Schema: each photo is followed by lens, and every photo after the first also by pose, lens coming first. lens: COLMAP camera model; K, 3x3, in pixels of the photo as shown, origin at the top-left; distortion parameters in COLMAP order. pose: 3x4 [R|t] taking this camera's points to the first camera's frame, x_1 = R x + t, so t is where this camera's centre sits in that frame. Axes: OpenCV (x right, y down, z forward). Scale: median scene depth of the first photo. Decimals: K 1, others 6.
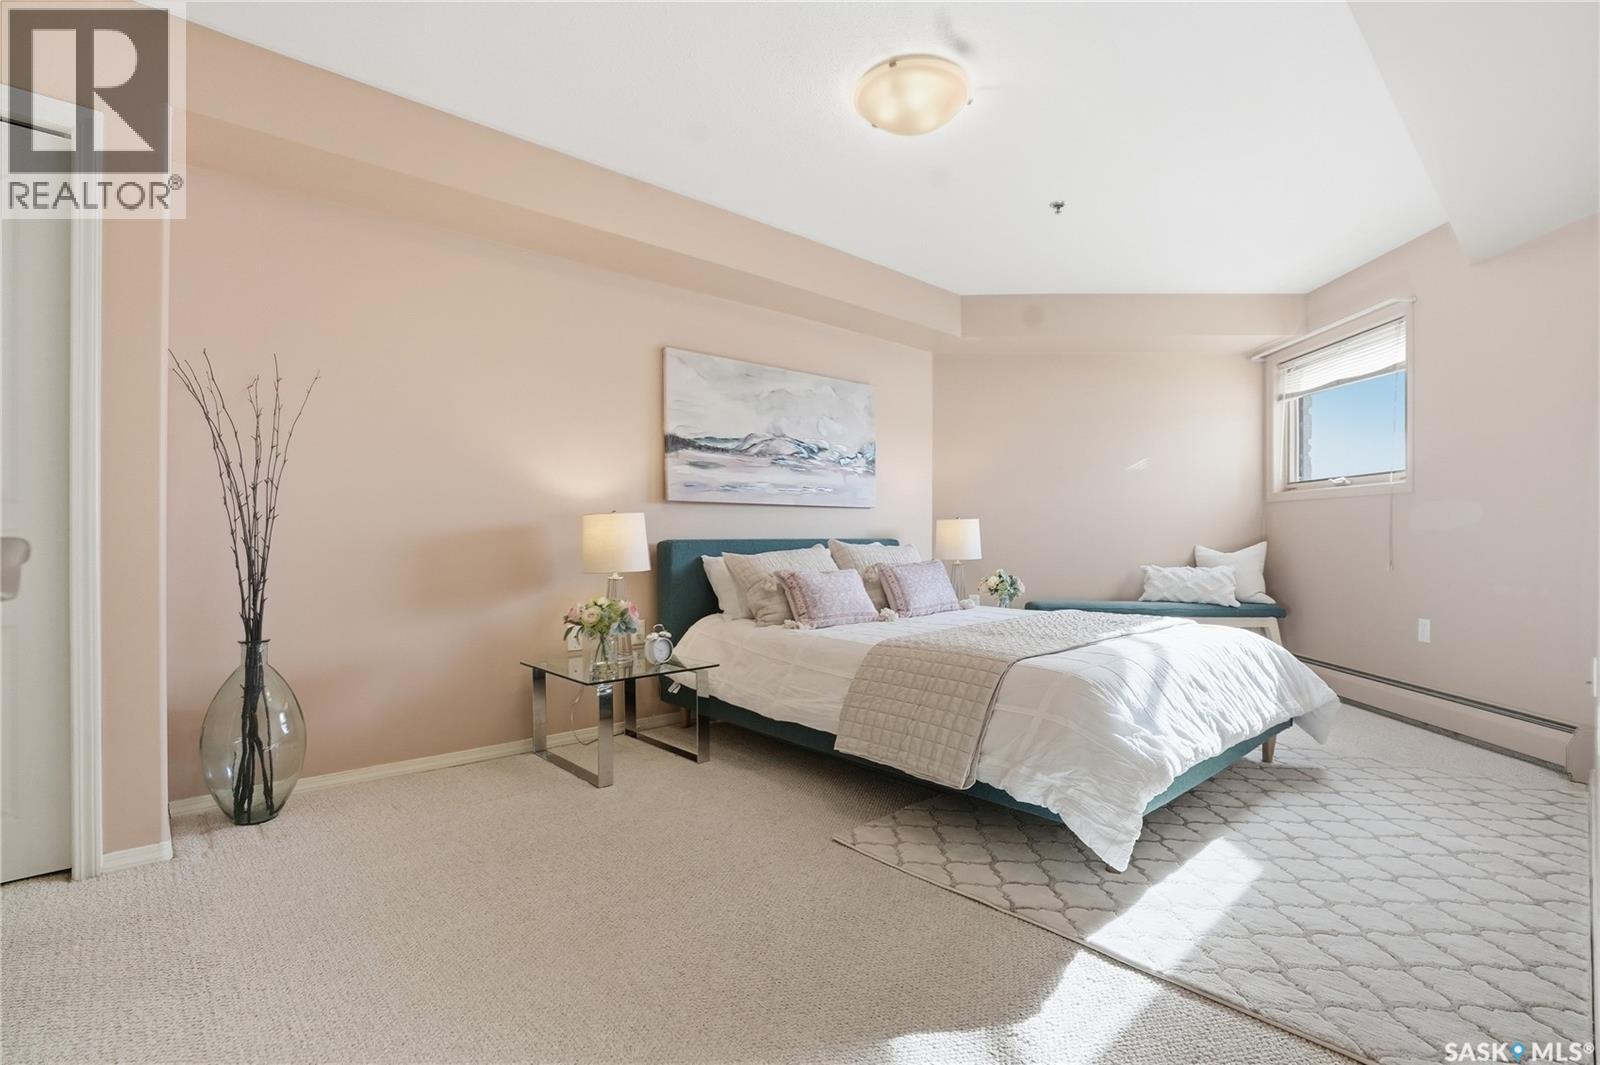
lens RADIAL K [[769.3, 0, 799.6], [0, 769.3, 525.7], [0, 0, 1]] dist [-0.074010, 0.032199]
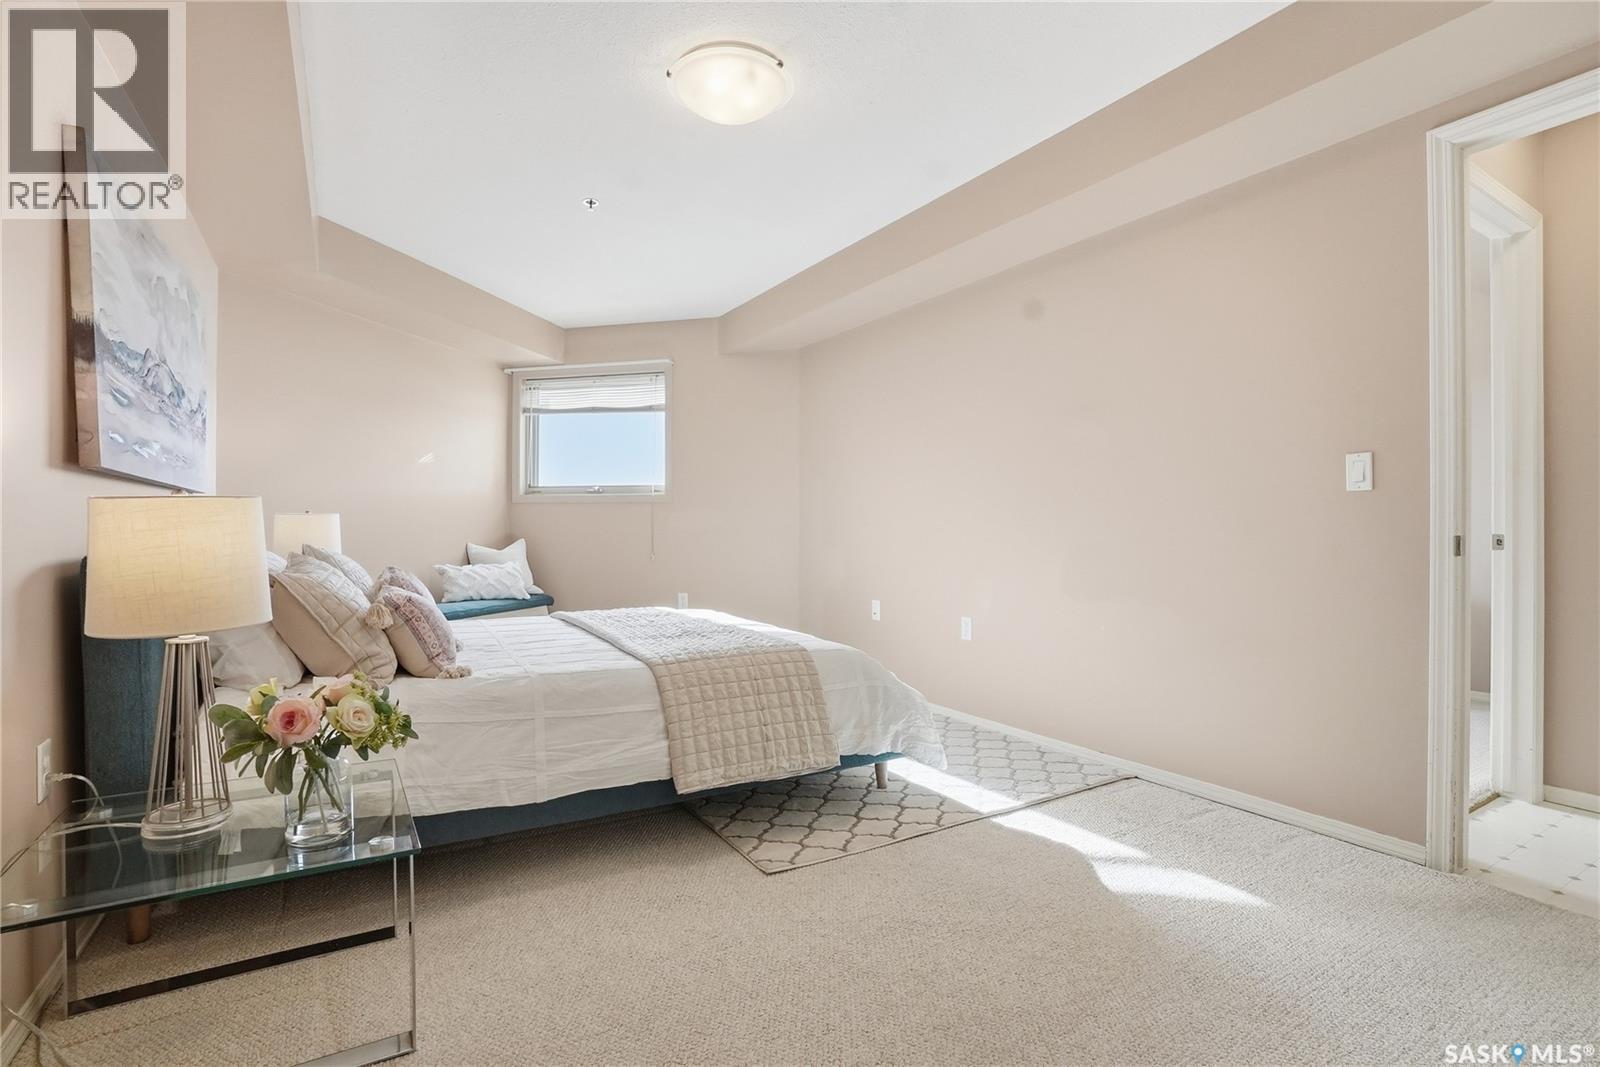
lens RADIAL K [[769.3, 0, 799.6], [0, 769.3, 526.7], [0, 0, 1]] dist [-0.074010, 0.032199]
pose [[0.182591, 0.002119, 0.983187, -0.426521], [-0.013758, 0.999905, 0.000400, -0.002456], [-0.983093, -0.013600, 0.182603, 0.404578]]
